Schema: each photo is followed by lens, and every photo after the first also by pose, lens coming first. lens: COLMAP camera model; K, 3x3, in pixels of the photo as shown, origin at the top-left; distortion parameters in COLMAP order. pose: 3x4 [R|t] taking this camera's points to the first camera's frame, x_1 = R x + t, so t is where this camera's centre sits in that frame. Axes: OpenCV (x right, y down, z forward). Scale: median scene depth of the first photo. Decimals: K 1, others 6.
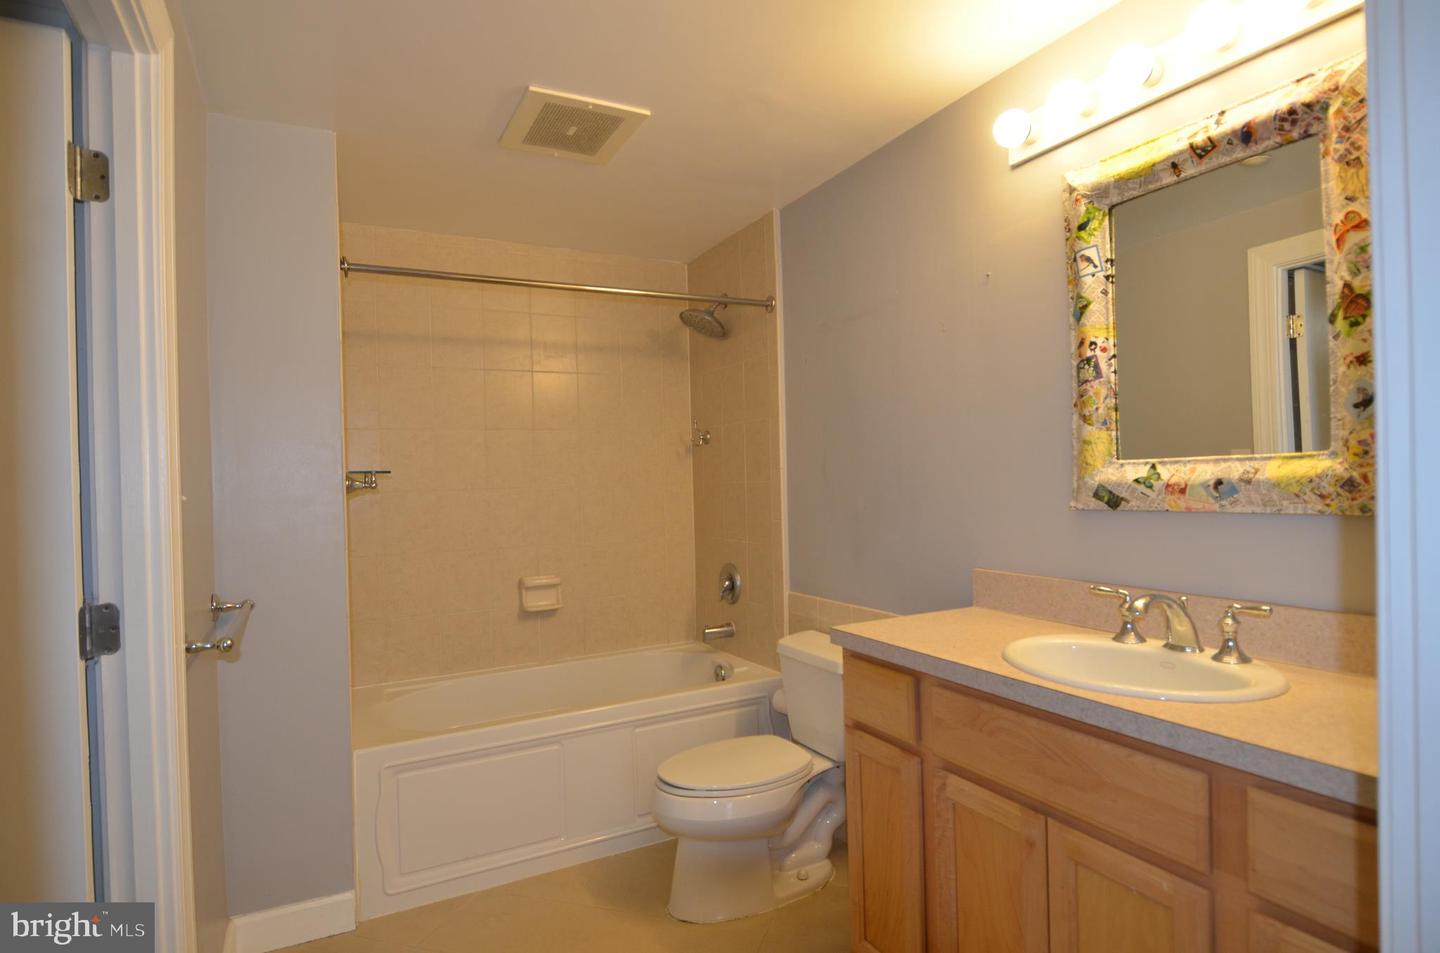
lens RADIAL K [[766.7, 0, 719.3], [0, 766.7, 479.7], [0, 0, 1]] dist [-0.003561, -0.002465]
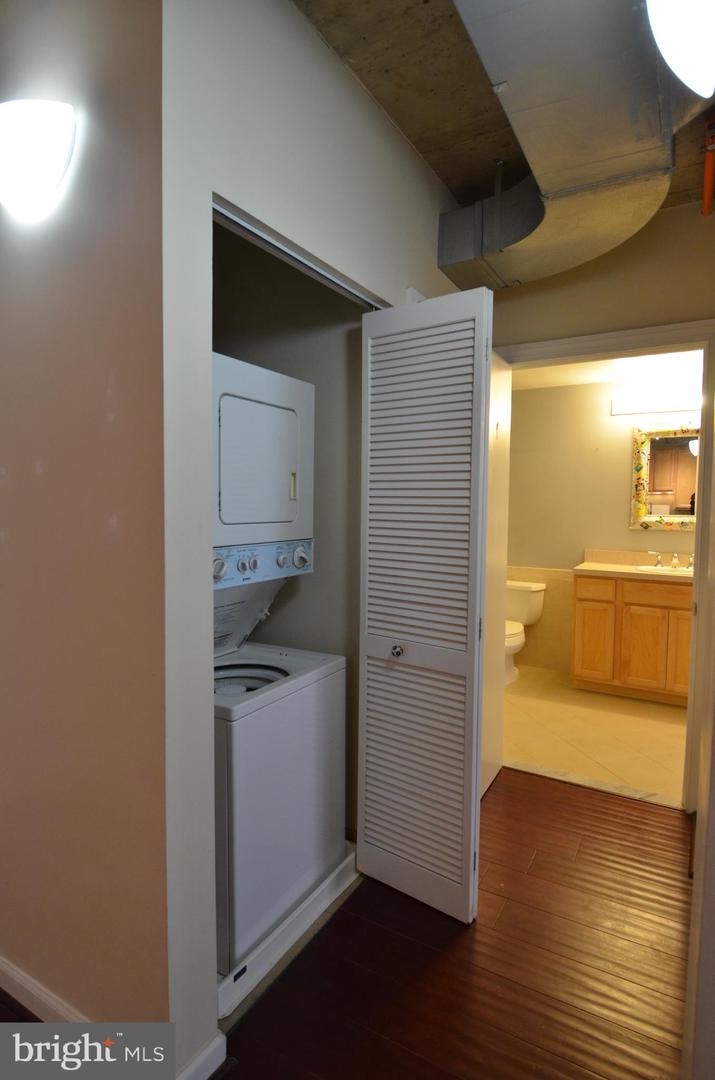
lens RADIAL K [[571.2, 0, 358.0], [0, 571.2, 539.3], [0, 0, 1]] dist [-0.001452, -0.000083]
pose [[0.852046, -0.008560, 0.523398, -1.865331], [-0.026182, 0.997918, 0.058944, -0.032414], [-0.522813, -0.063927, 0.850047, -0.469115]]
